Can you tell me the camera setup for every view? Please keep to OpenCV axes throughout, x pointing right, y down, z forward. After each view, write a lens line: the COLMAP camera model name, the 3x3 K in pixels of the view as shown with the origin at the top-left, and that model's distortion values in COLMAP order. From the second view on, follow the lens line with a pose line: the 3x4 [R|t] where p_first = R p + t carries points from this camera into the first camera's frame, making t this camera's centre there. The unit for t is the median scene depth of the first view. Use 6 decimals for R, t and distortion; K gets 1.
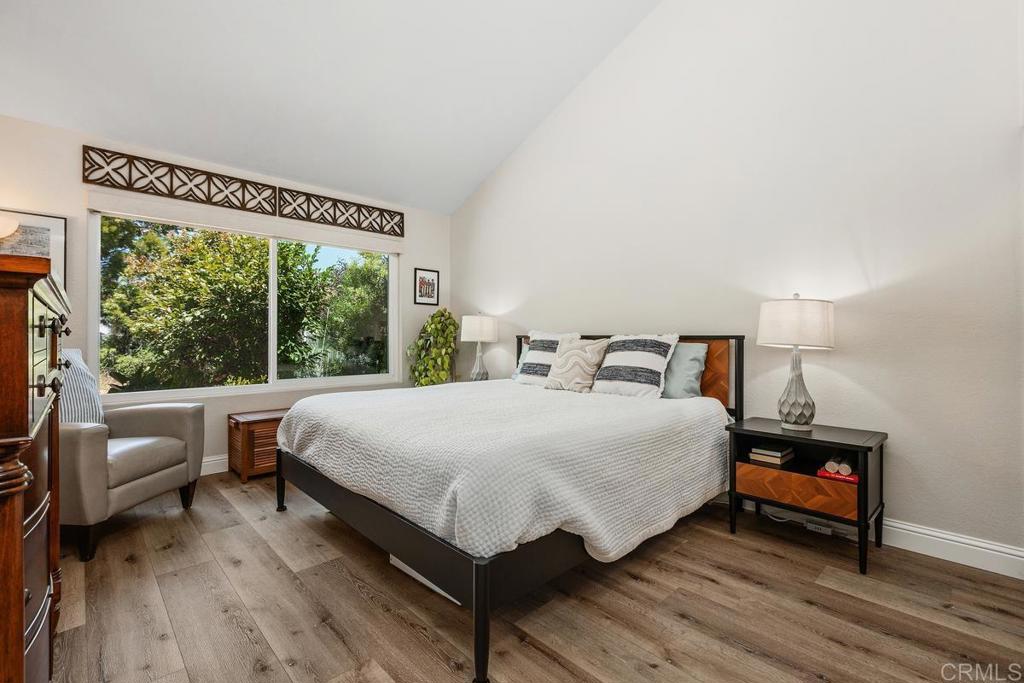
lens RADIAL K [[456.6, 0, 509.2], [0, 456.6, 333.4], [0, 0, 1]] dist [-0.003106, 0.000476]
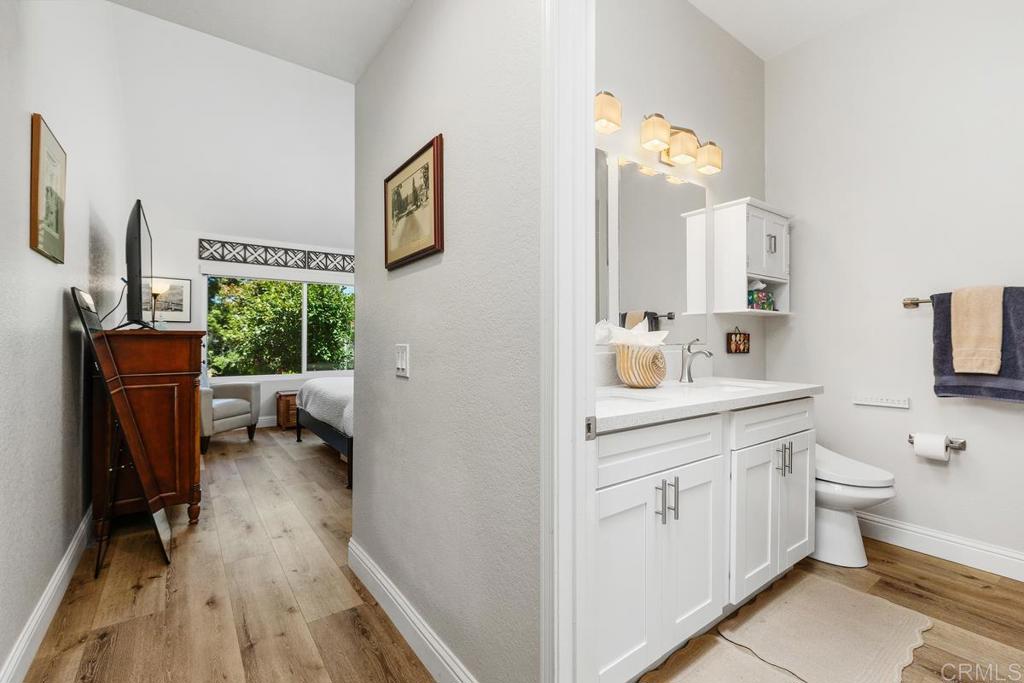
lens RADIAL K [[456.6, 0, 508.9], [0, 456.6, 336.4], [0, 0, 1]] dist [-0.003106, 0.000476]
pose [[0.991037, -0.000751, -0.133586, 0.384740], [0.000628, 0.999999, -0.000966, -0.018018], [0.133587, 0.000874, 0.991037, -0.461546]]
